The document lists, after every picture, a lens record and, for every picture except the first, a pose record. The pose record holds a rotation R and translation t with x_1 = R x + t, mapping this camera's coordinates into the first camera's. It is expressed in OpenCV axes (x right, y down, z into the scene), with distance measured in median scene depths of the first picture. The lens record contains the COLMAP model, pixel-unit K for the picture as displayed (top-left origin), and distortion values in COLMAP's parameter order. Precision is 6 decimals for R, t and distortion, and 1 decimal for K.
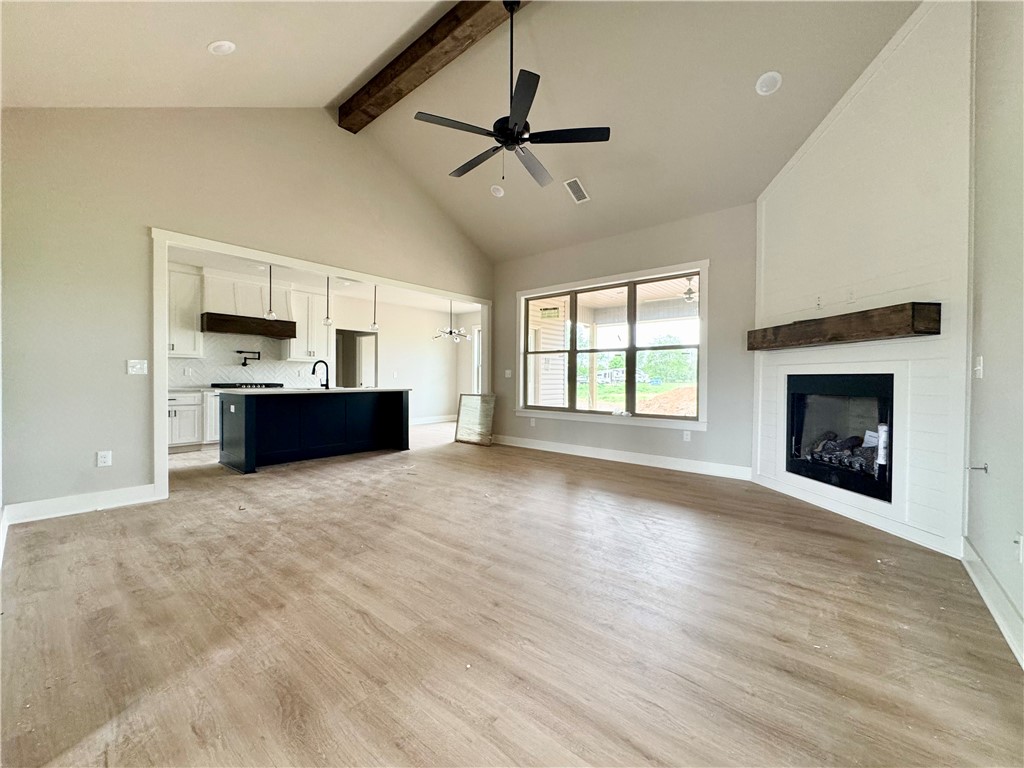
lens RADIAL K [[408.4, 0, 512.0], [0, 408.4, 384.0], [0, 0, 1]] dist [-0.000476, 0.000127]
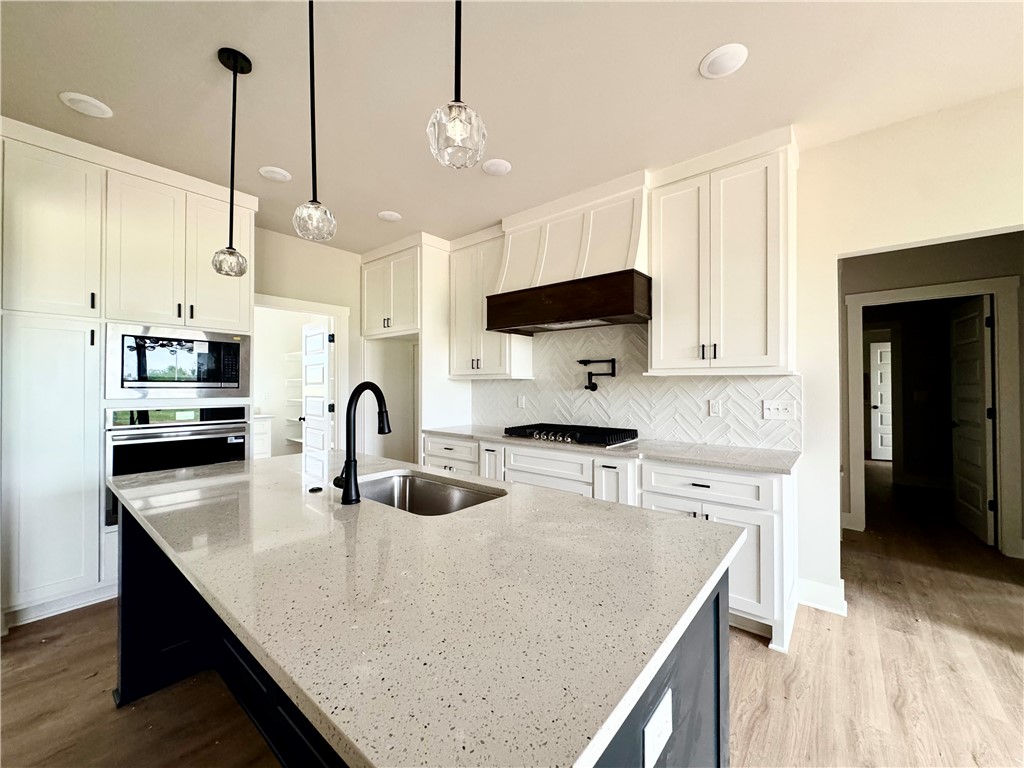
lens RADIAL K [[408.4, 0, 512.0], [0, 408.4, 384.0], [0, 0, 1]] dist [-0.000476, 0.000127]
pose [[0.023786, -0.009718, -0.999670, -0.168890], [-0.012773, 0.999868, -0.010024, -0.045611], [0.999635, 0.013007, 0.023659, 0.895535]]
